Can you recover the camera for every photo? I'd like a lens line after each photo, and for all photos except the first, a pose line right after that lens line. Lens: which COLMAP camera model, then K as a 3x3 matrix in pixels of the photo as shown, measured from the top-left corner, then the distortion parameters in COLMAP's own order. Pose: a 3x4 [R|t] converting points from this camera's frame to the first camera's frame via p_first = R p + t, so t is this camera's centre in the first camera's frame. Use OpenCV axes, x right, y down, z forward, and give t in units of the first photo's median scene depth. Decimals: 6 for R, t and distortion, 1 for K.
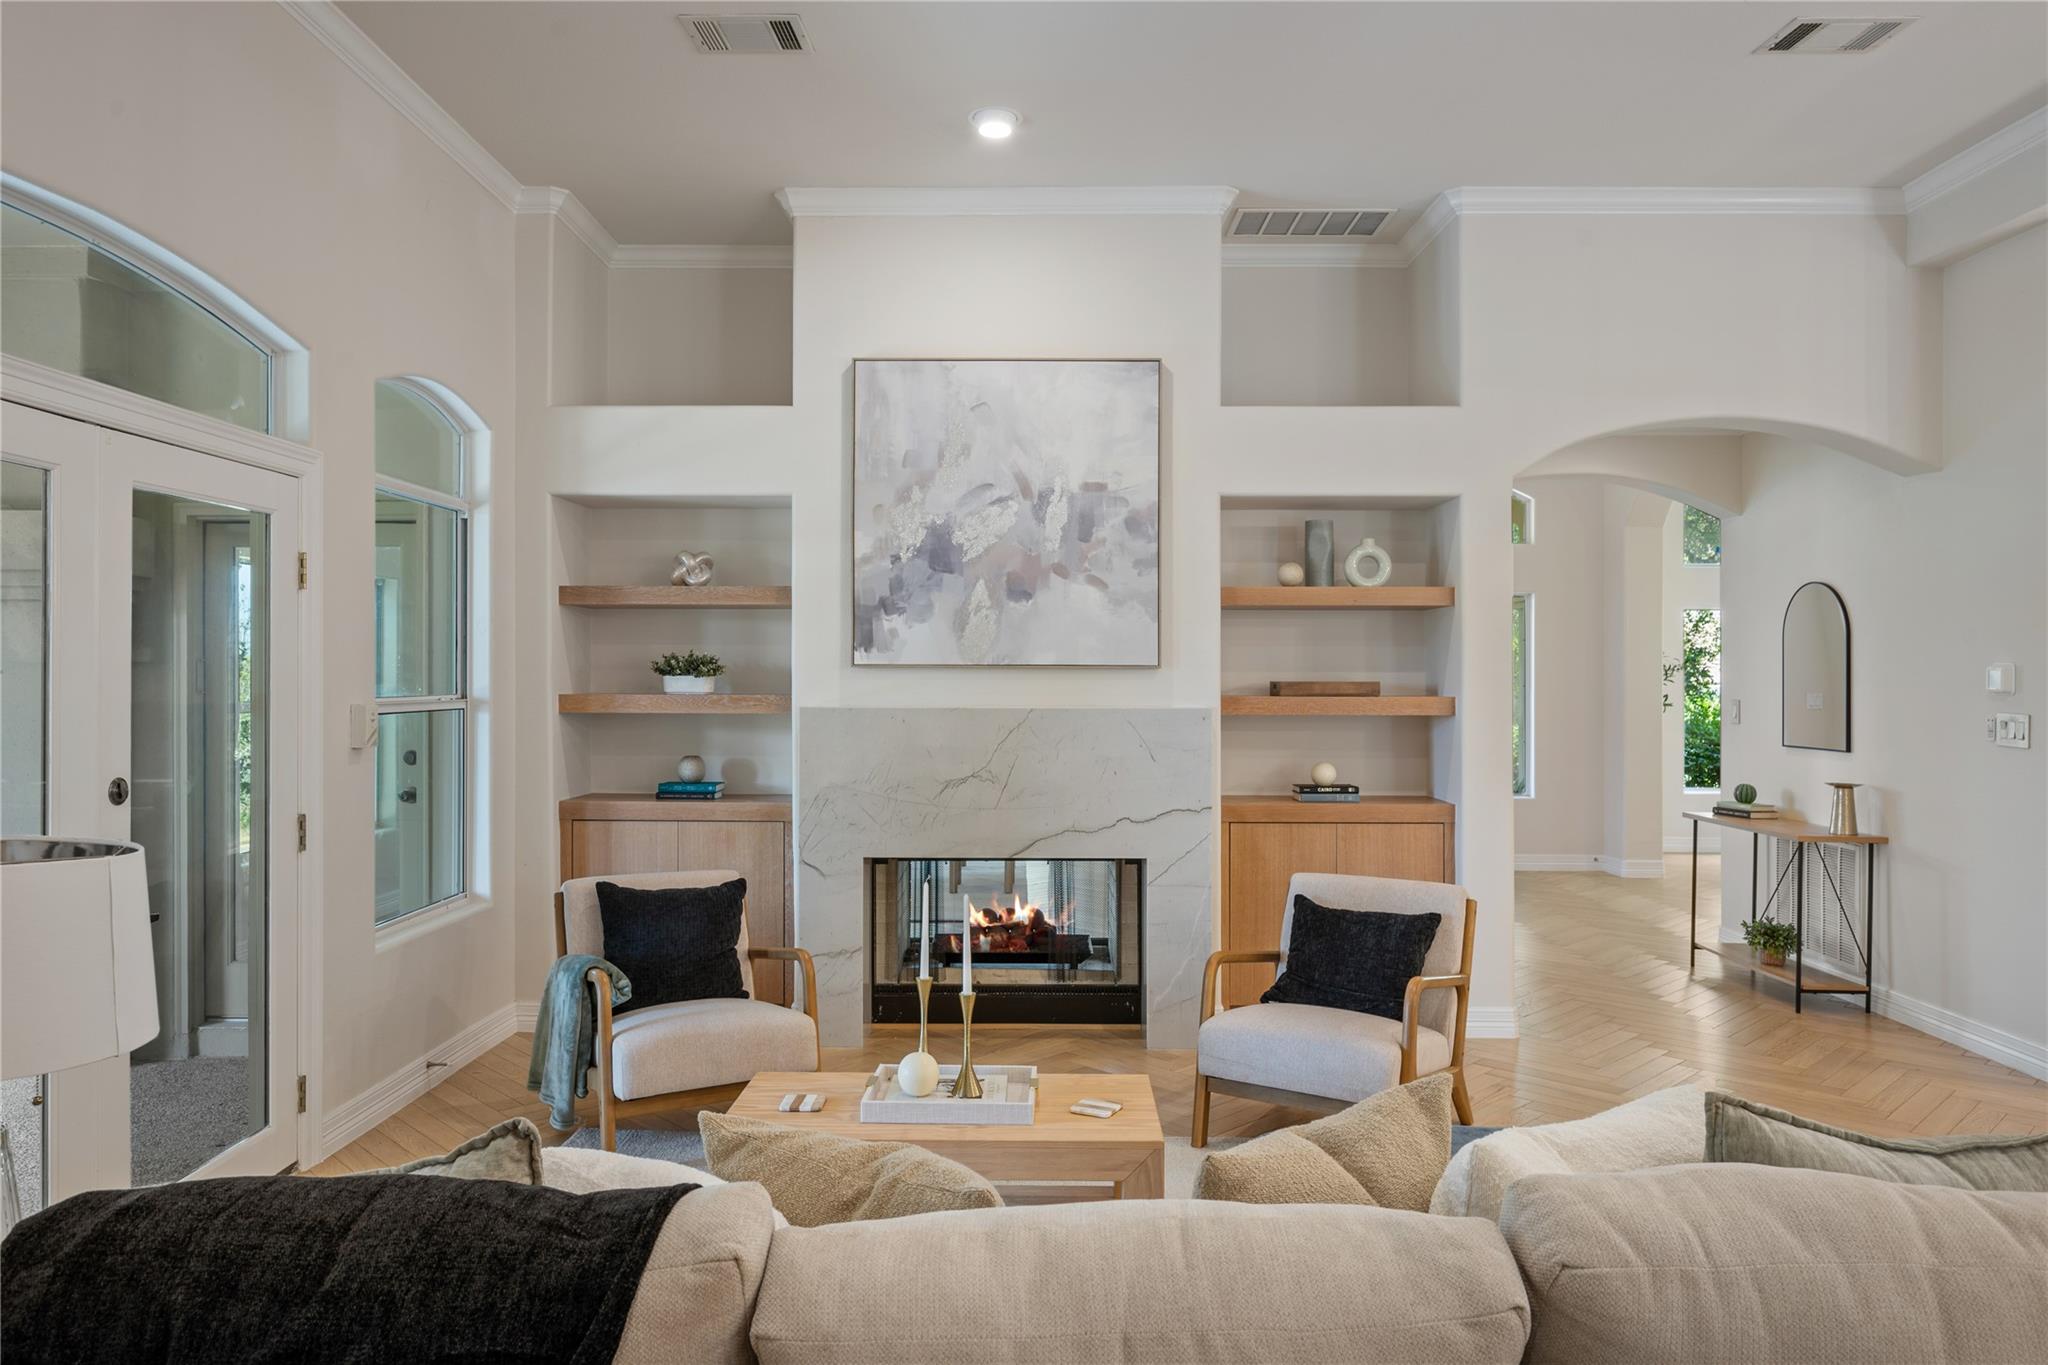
lens RADIAL K [[1353.6, 0, 1018.7], [0, 1353.6, 669.8], [0, 0, 1]] dist [-0.001647, 0.001625]
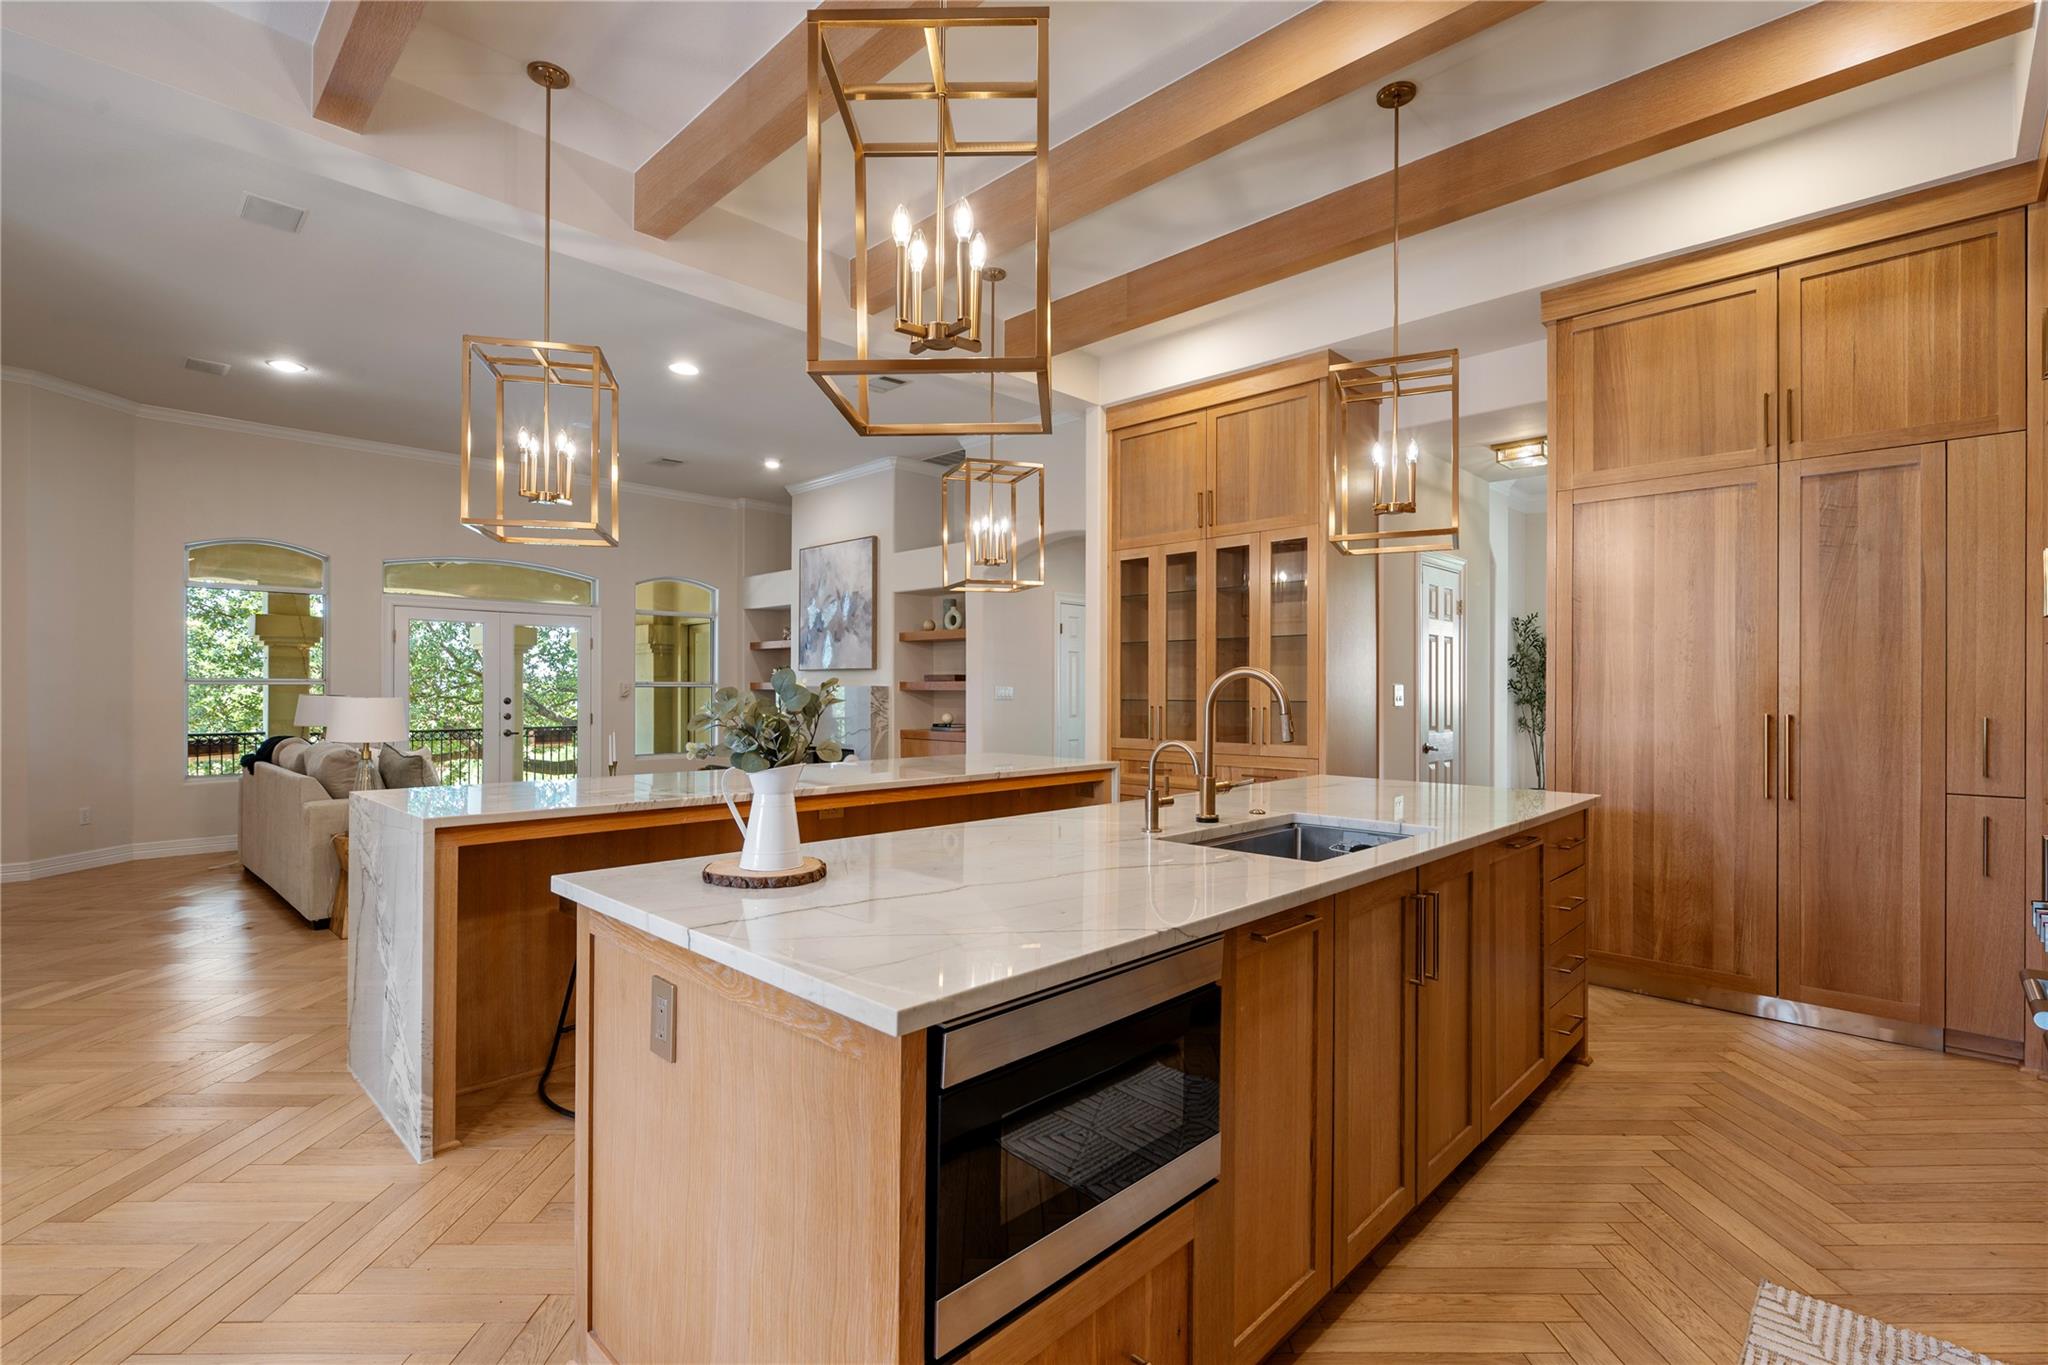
lens RADIAL K [[936.4, 0, 1017.9], [0, 936.4, 688.2], [0, 0, 1]] dist [-0.002062, 0.000570]
pose [[0.719323, -0.001046, -0.694675, 1.390356], [0.000537, 0.999999, -0.000951, 0.032577], [0.694676, 0.000311, 0.719323, 0.020066]]
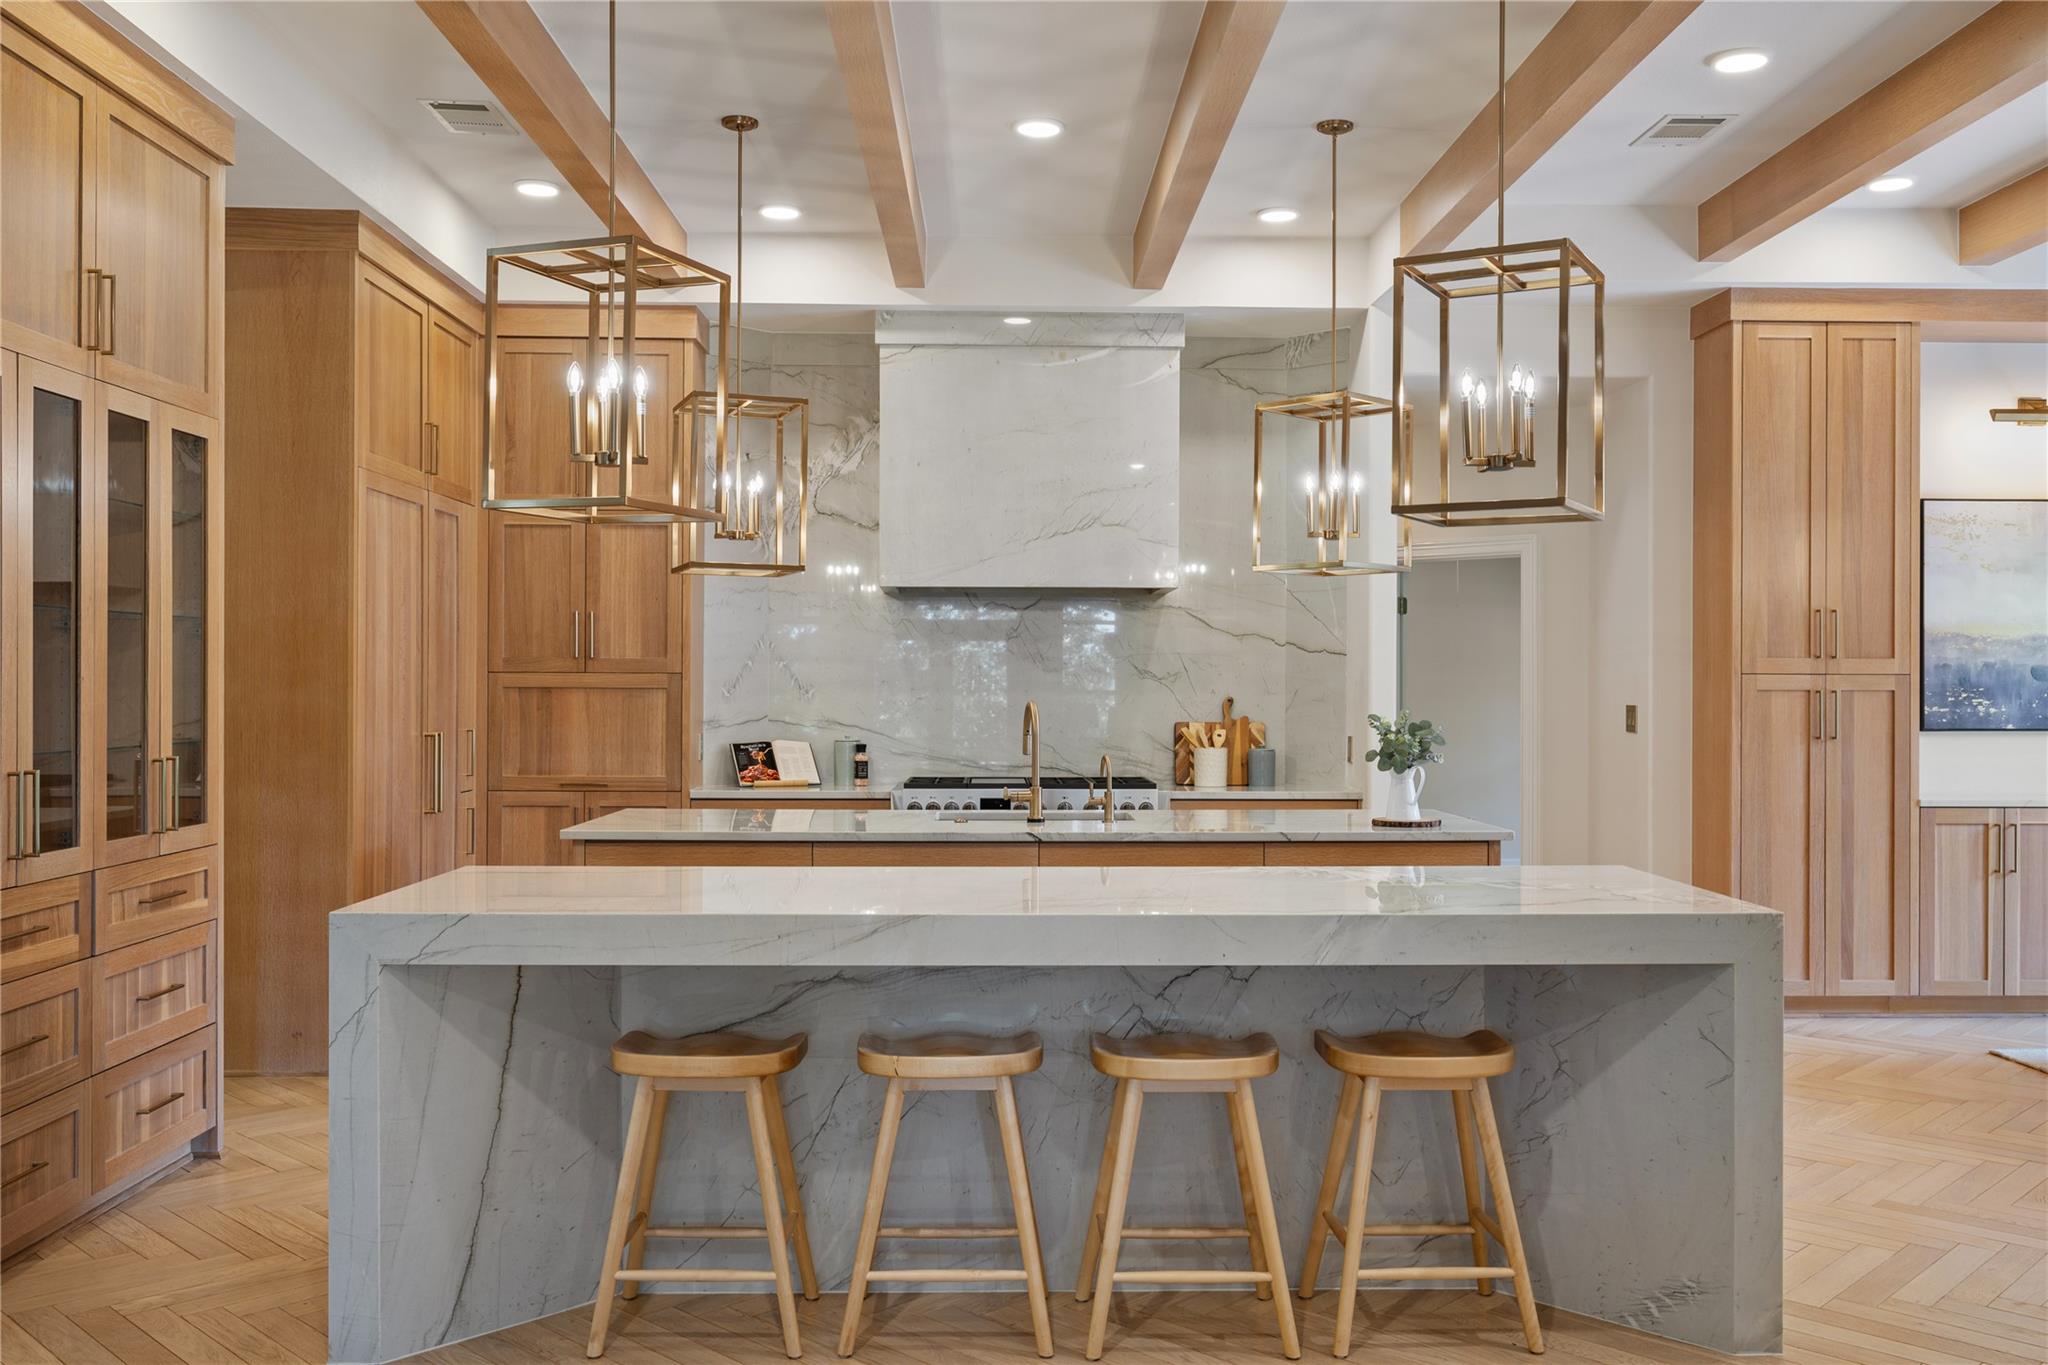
lens RADIAL K [[1756.5, 0, 1024.9], [0, 1756.5, 679.1], [0, 0, 1]] dist [-0.004309, 0.001064]
pose [[-0.031501, 0.000956, 0.999503, 0.008361], [-0.007799, 0.999969, -0.001203, 0.009395], [-0.999473, -0.007833, -0.031492, 0.471778]]
